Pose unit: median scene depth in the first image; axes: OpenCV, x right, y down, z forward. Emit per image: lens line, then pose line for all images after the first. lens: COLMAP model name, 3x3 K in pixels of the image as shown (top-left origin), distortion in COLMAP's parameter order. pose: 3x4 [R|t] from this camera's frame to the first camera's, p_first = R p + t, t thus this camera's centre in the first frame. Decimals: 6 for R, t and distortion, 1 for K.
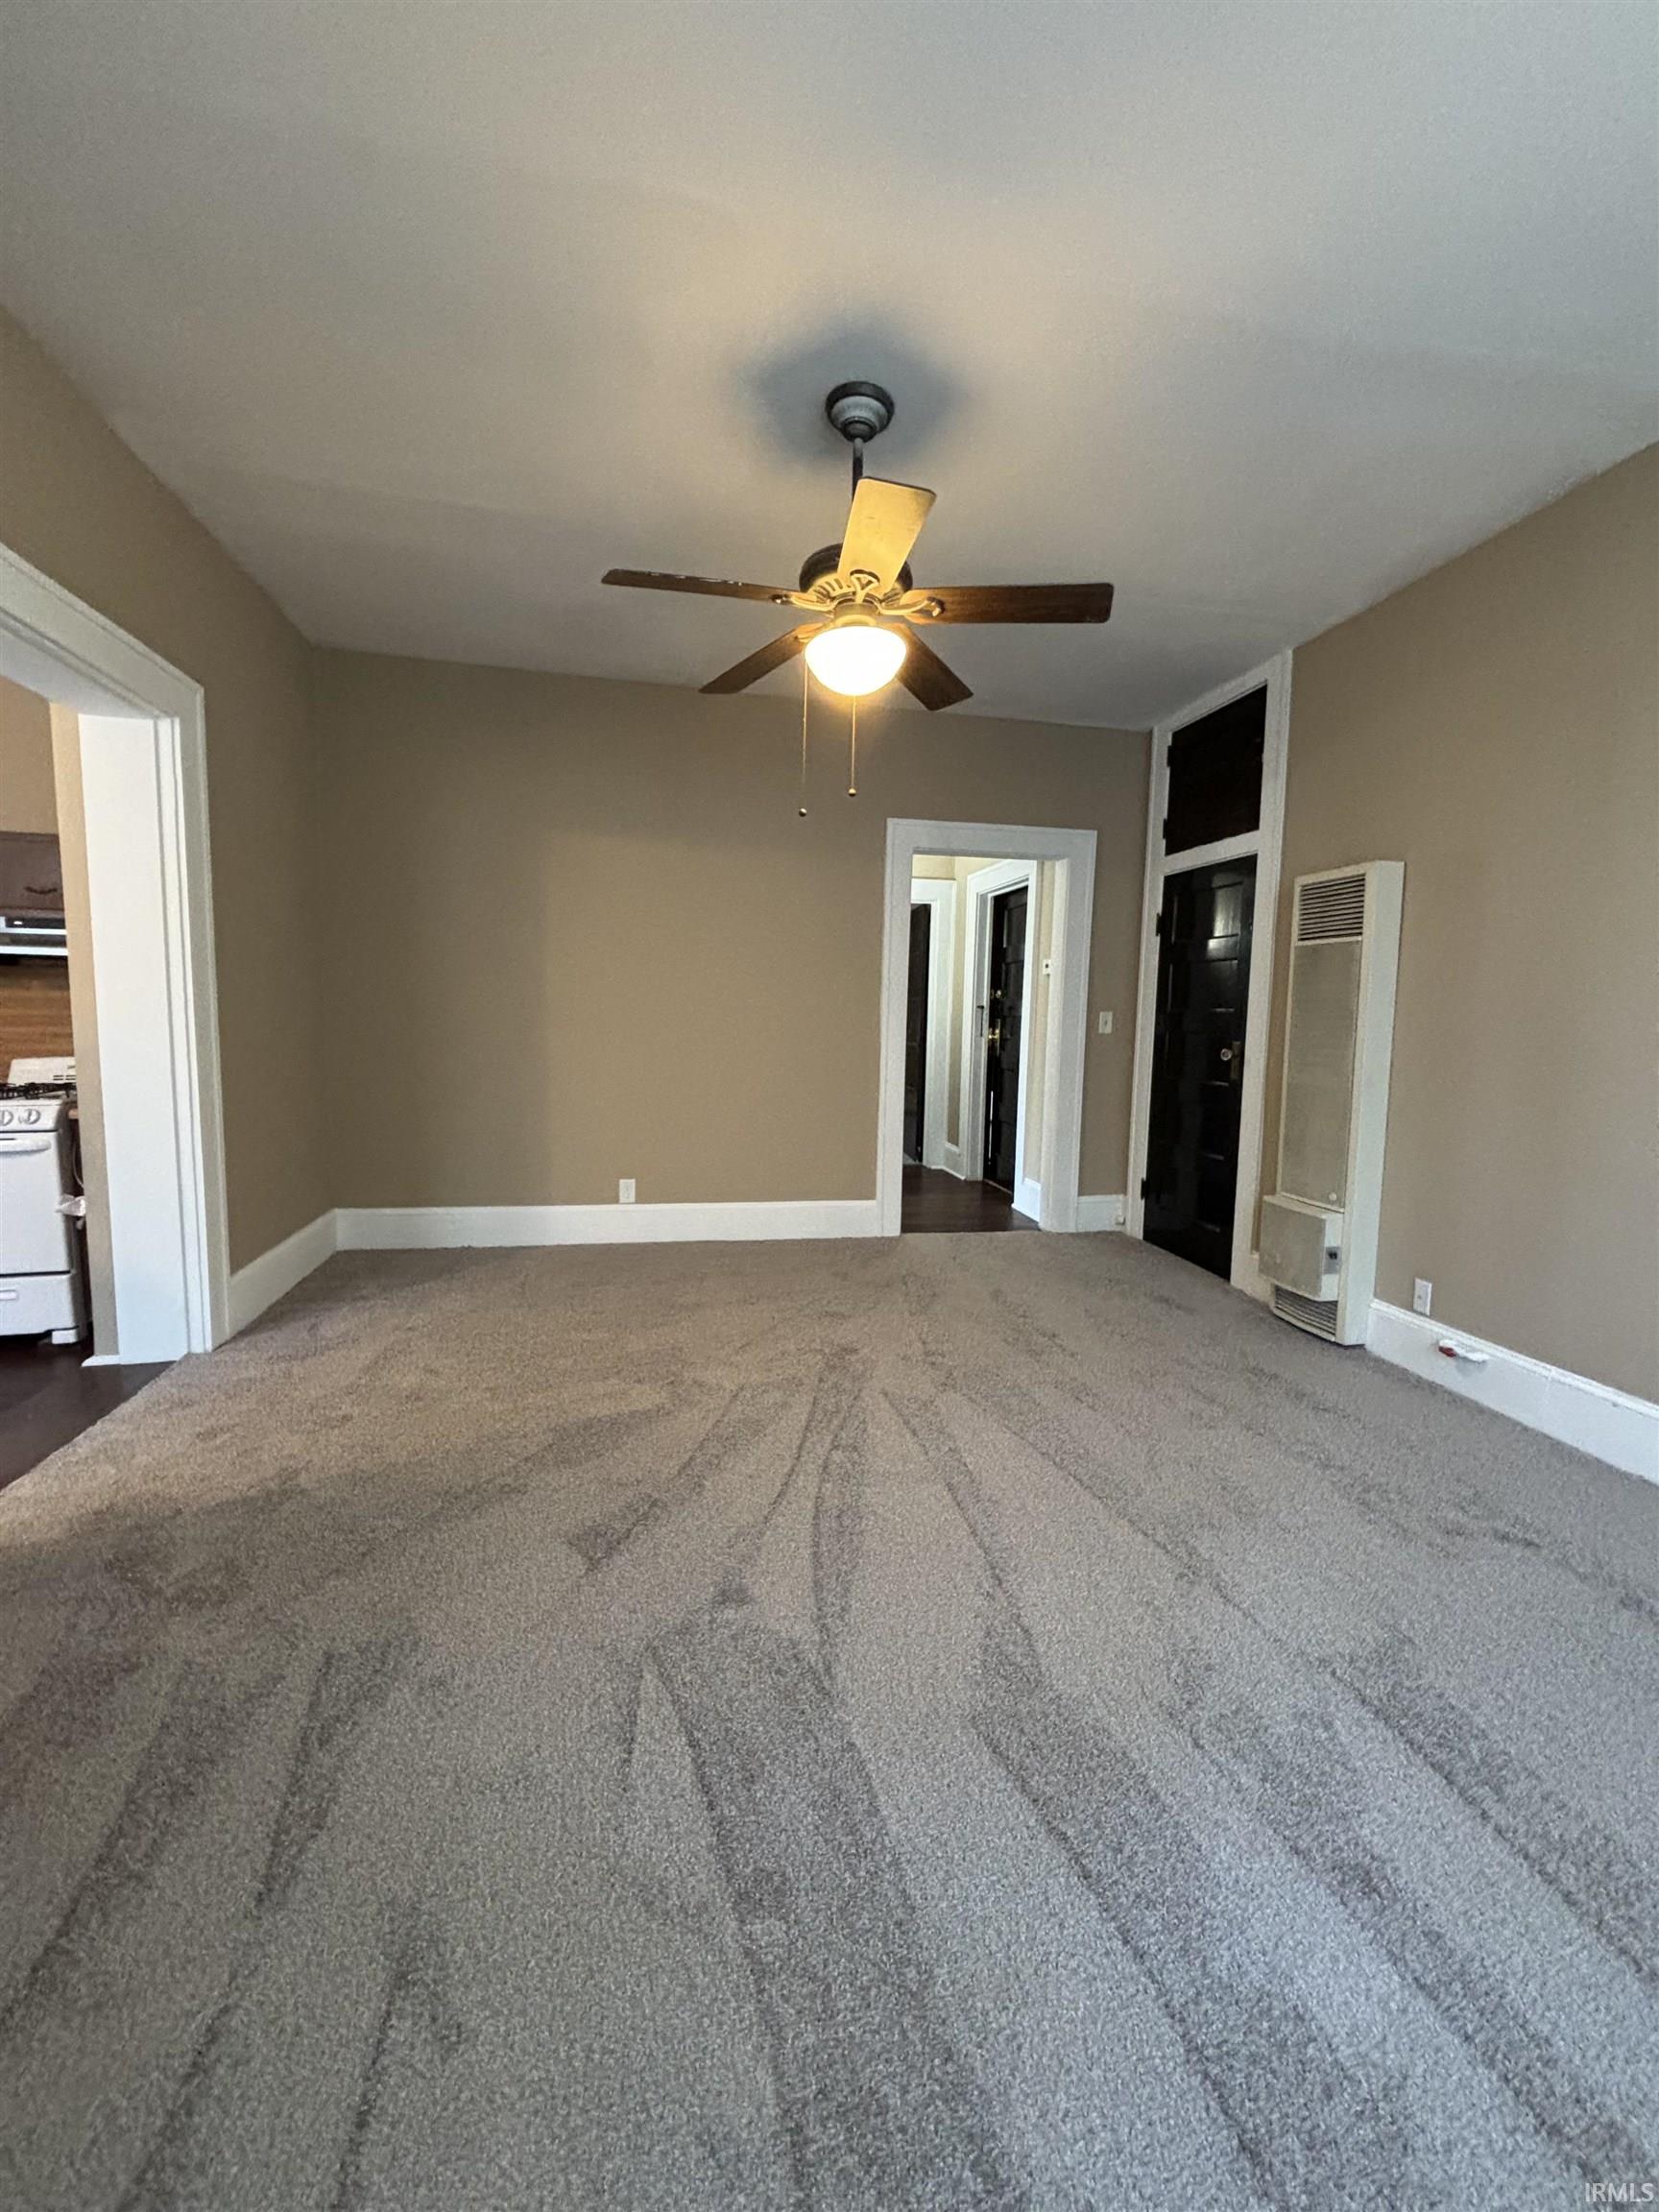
lens RADIAL K [[897.2, 0, 830.0], [0, 897.2, 1108.2], [0, 0, 1]] dist [-0.002095, -0.000264]
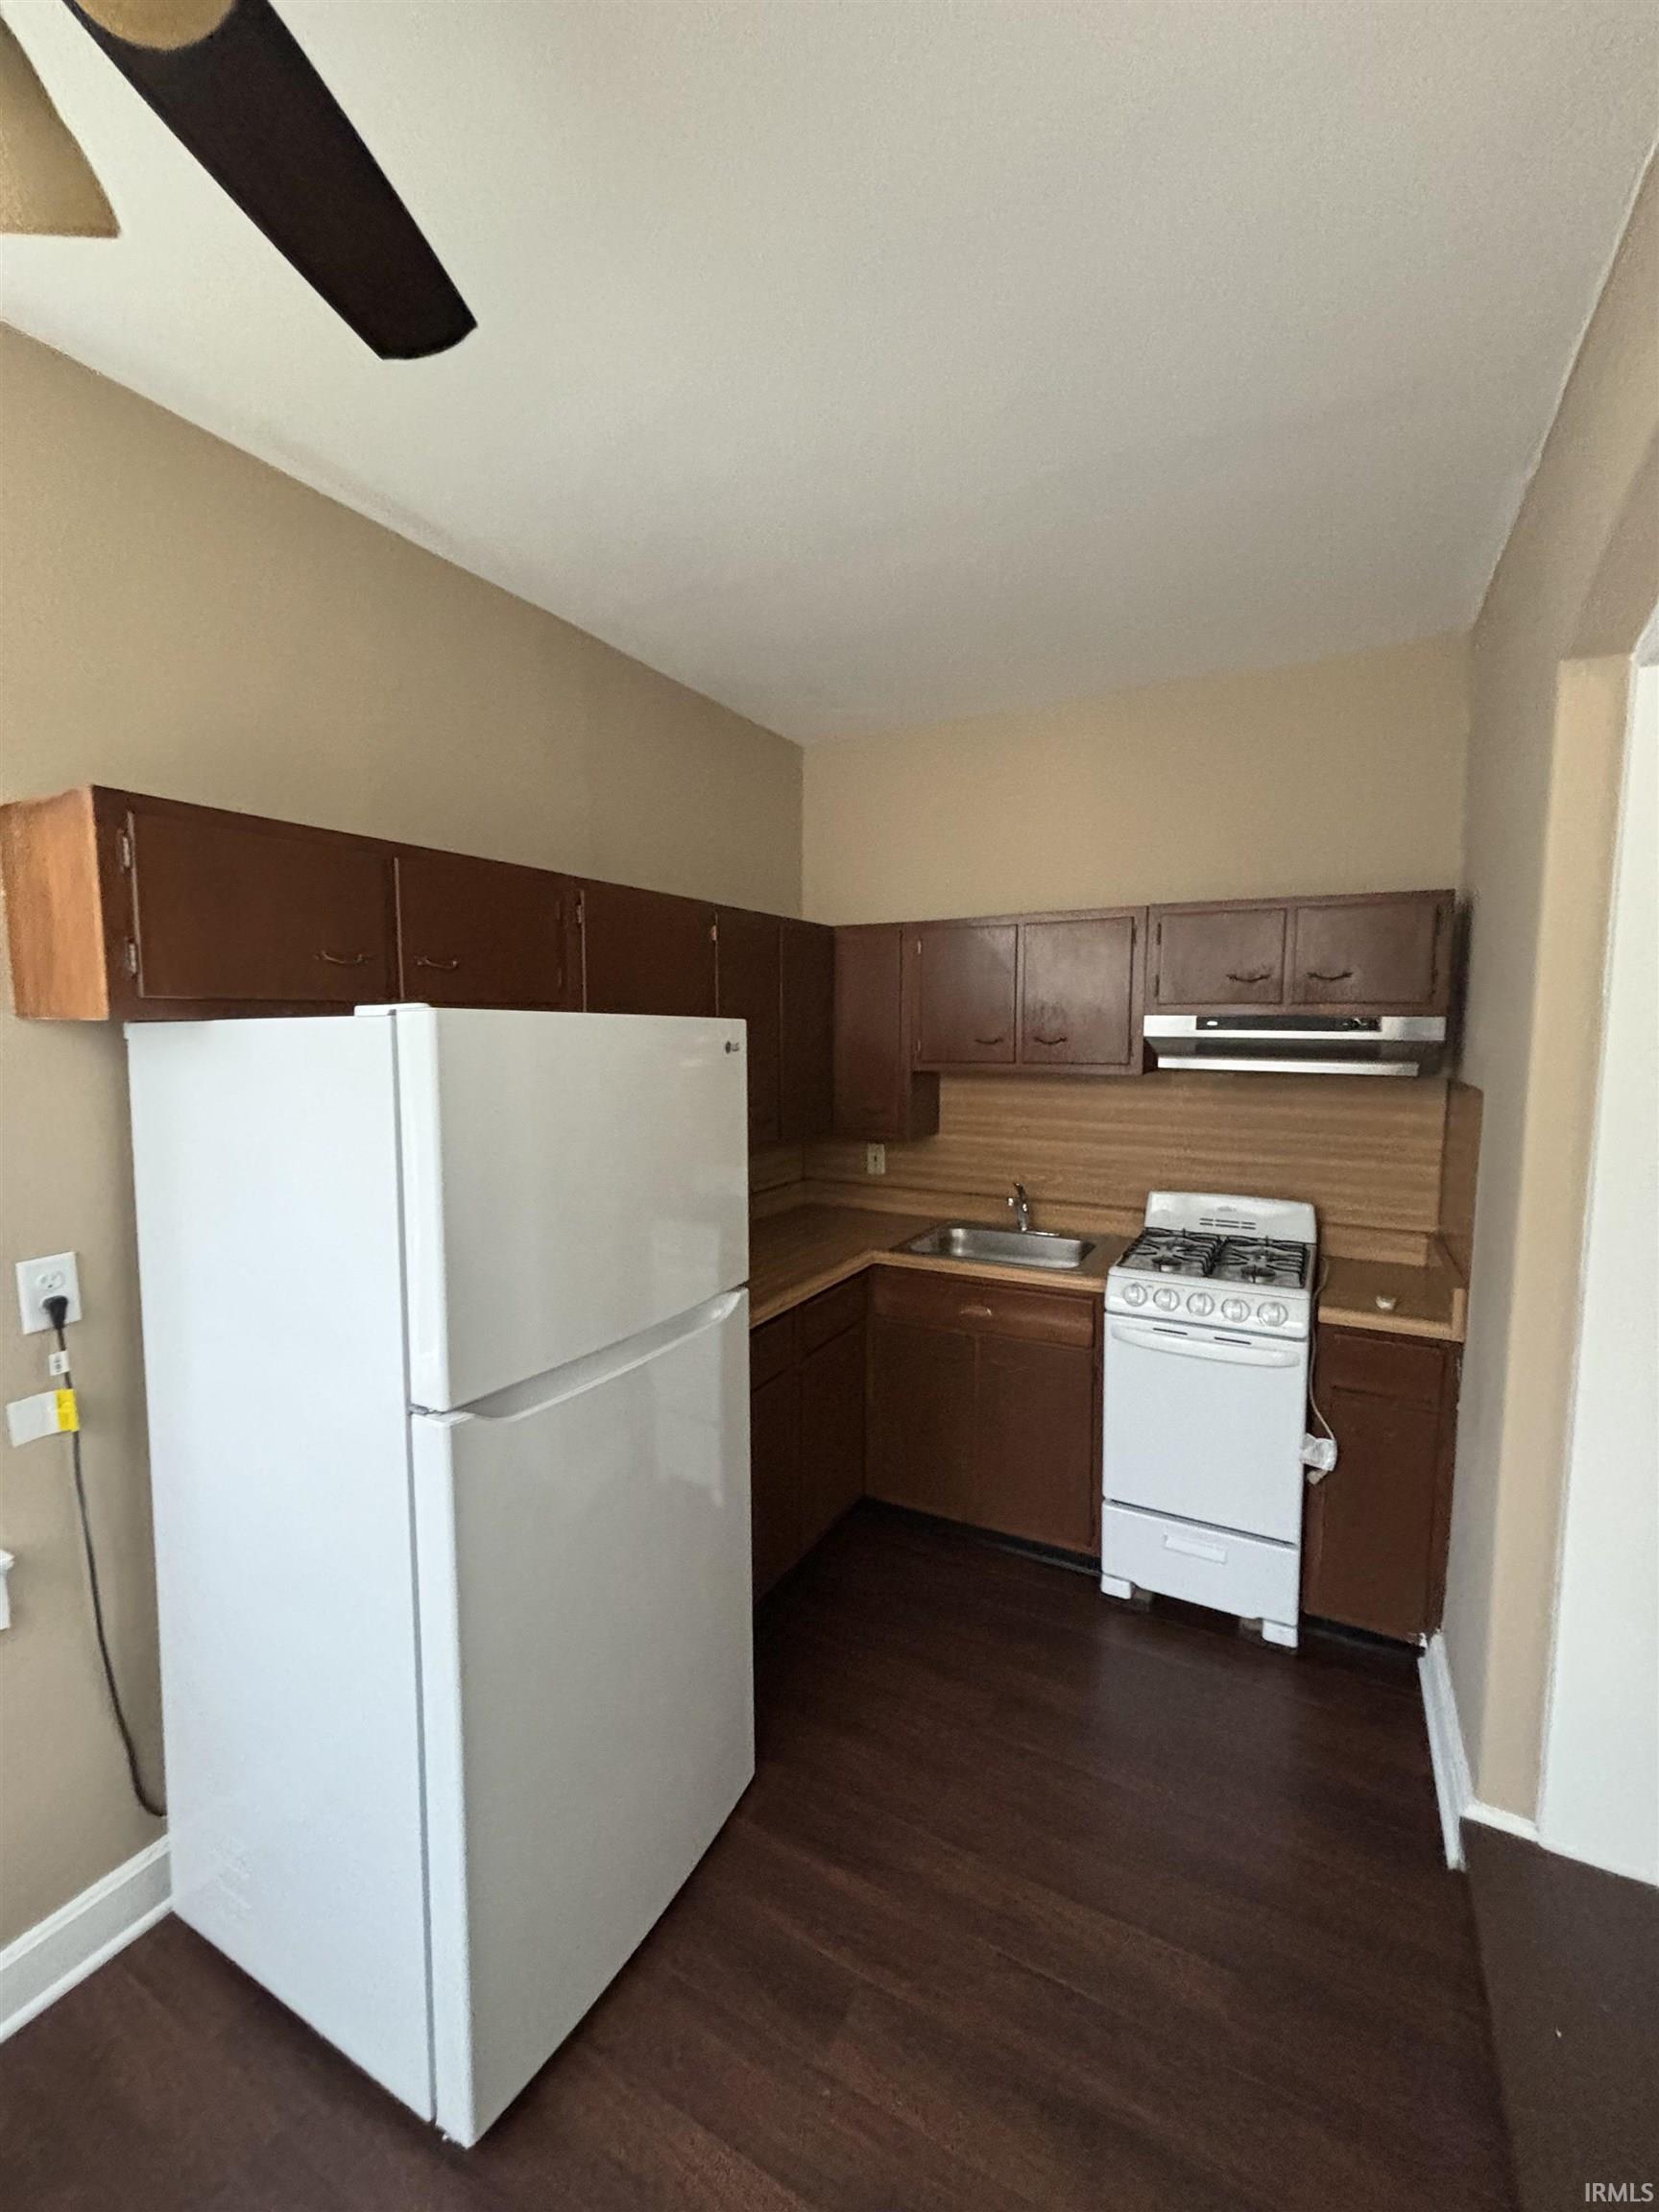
lens RADIAL K [[897.2, 0, 824.7], [0, 897.2, 1107.2], [0, 0, 1]] dist [-0.002095, -0.000264]
pose [[0.763132, 0.039407, -0.645039, -0.696772], [-0.058236, 0.998272, -0.007910, -0.118080], [0.643613, 0.043600, 0.764108, 0.243668]]
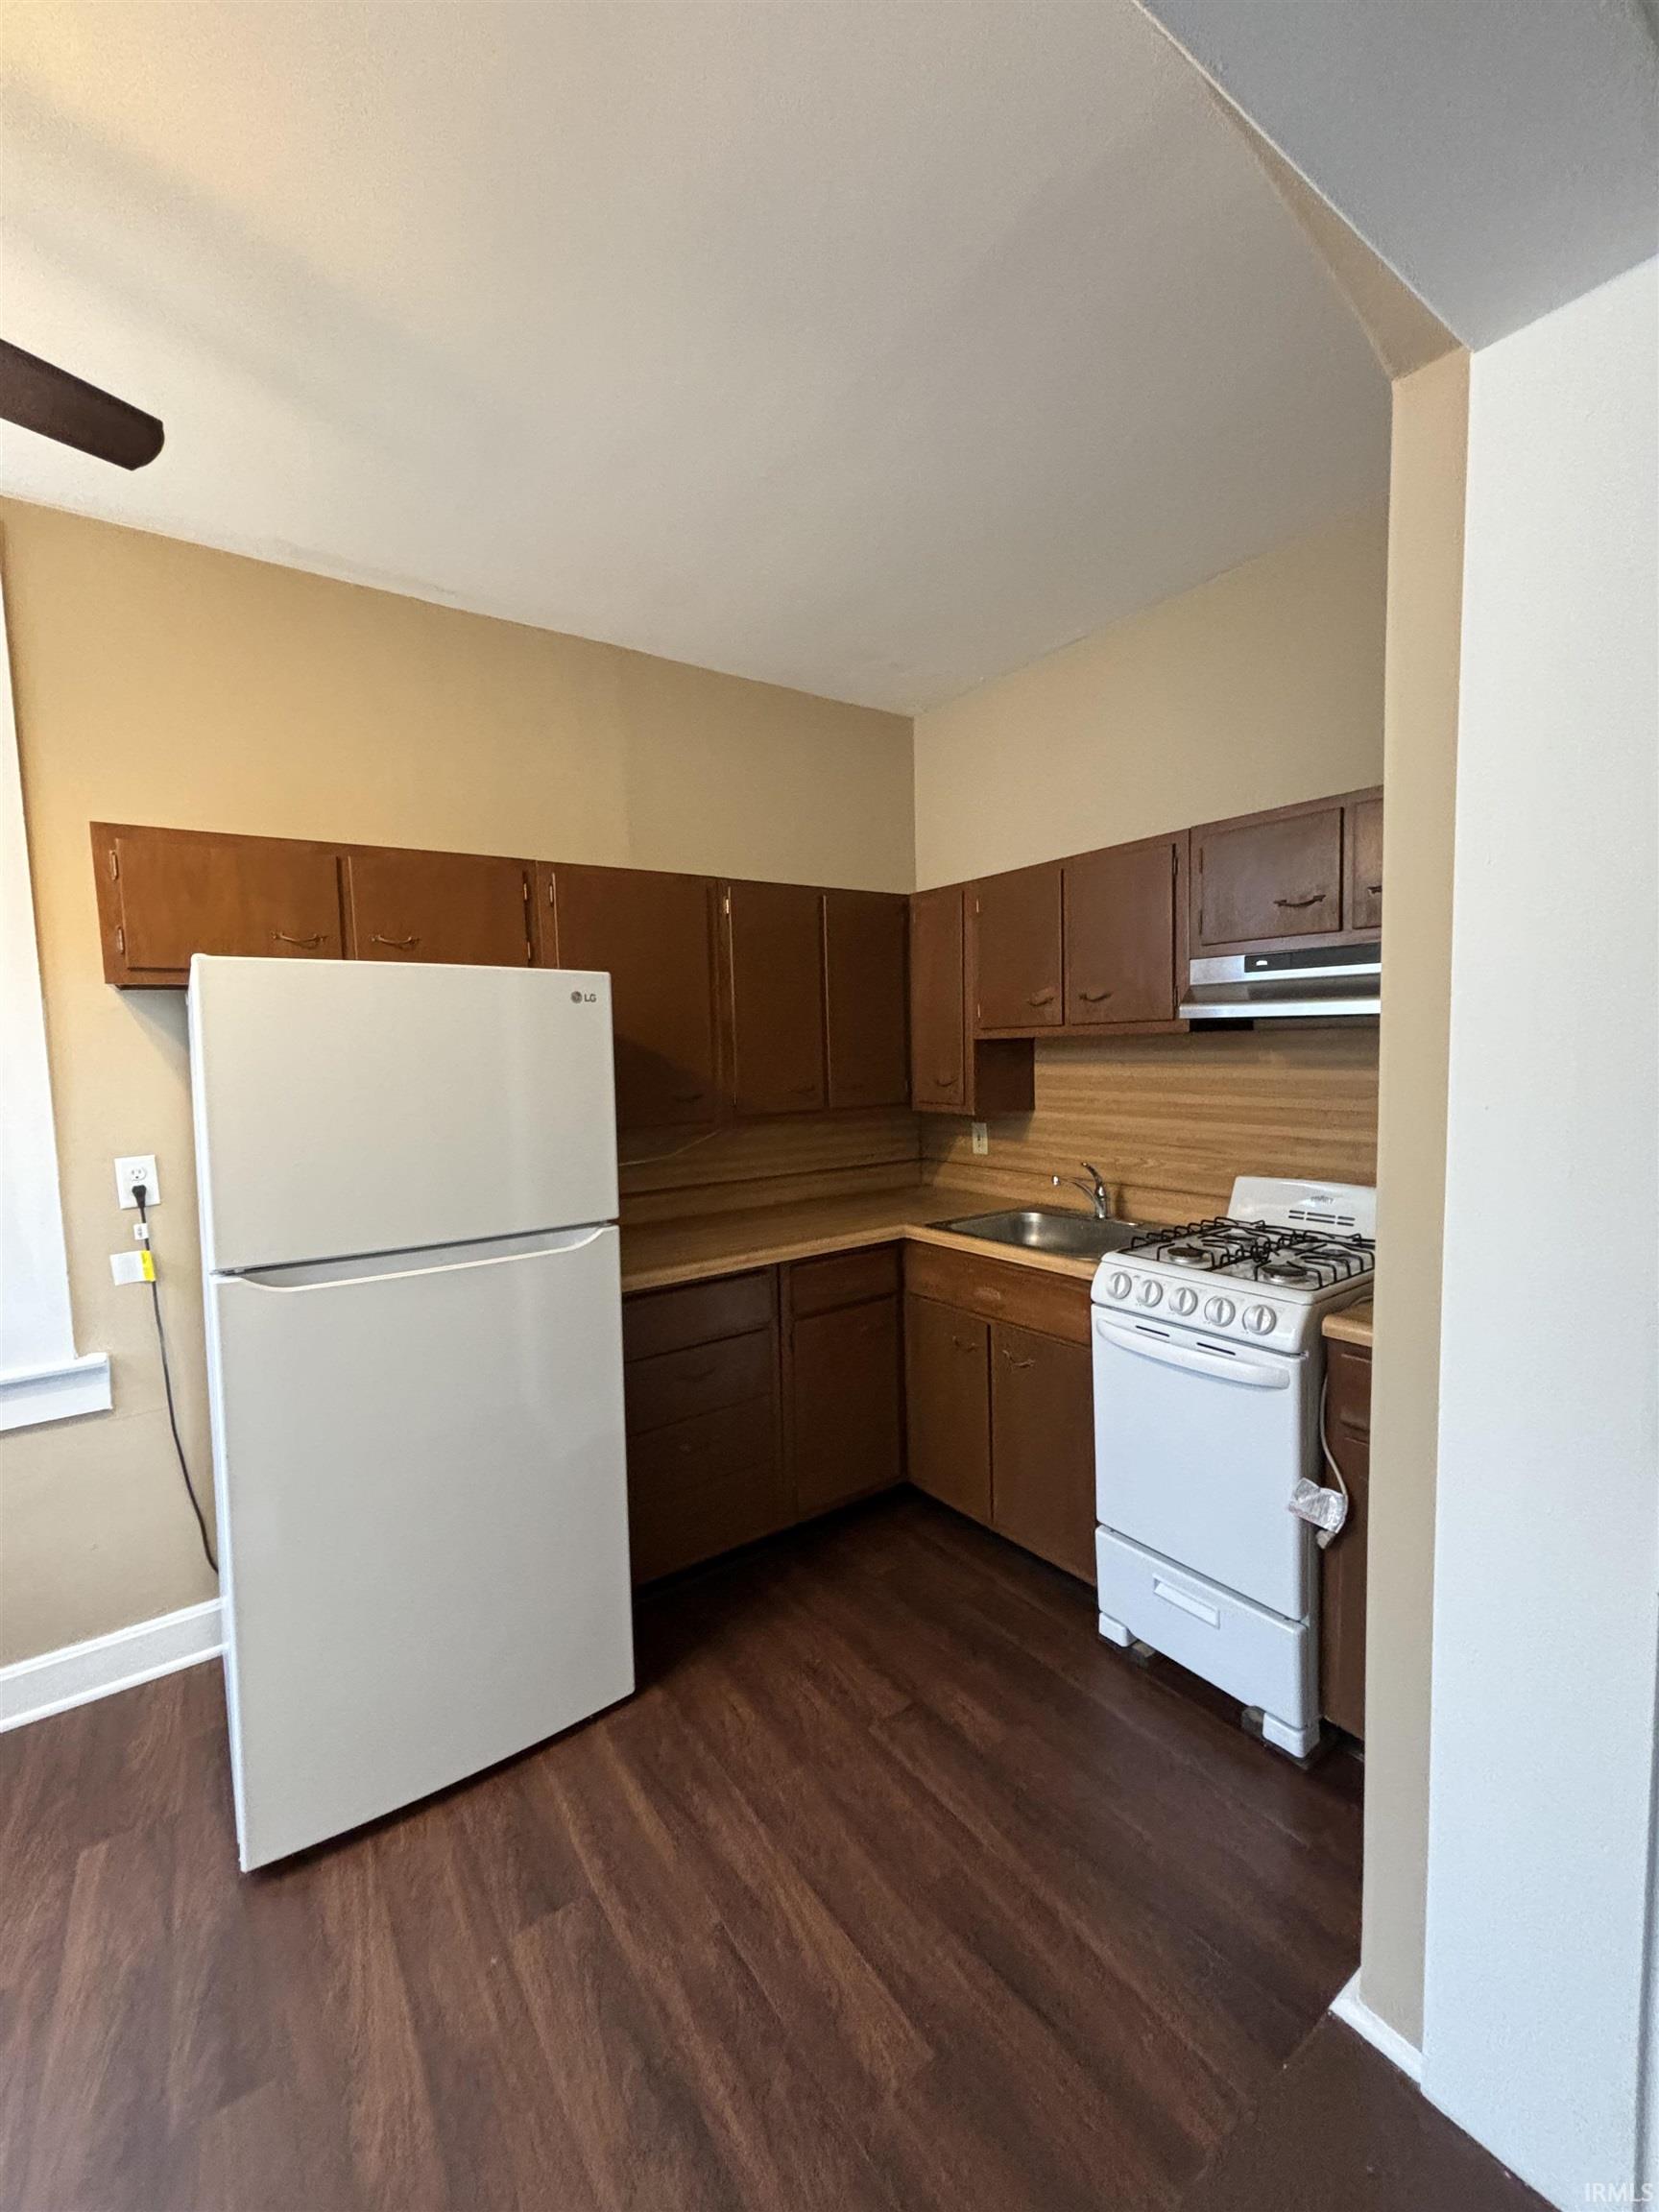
lens RADIAL K [[897.2, 0, 828.0], [0, 897.2, 1106.3], [0, 0, 1]] dist [-0.002095, -0.000264]
pose [[0.407551, 0.033570, -0.912565, -0.495609], [-0.069688, 0.997553, 0.005574, -0.099084], [0.910519, 0.061324, 0.408894, 0.519065]]
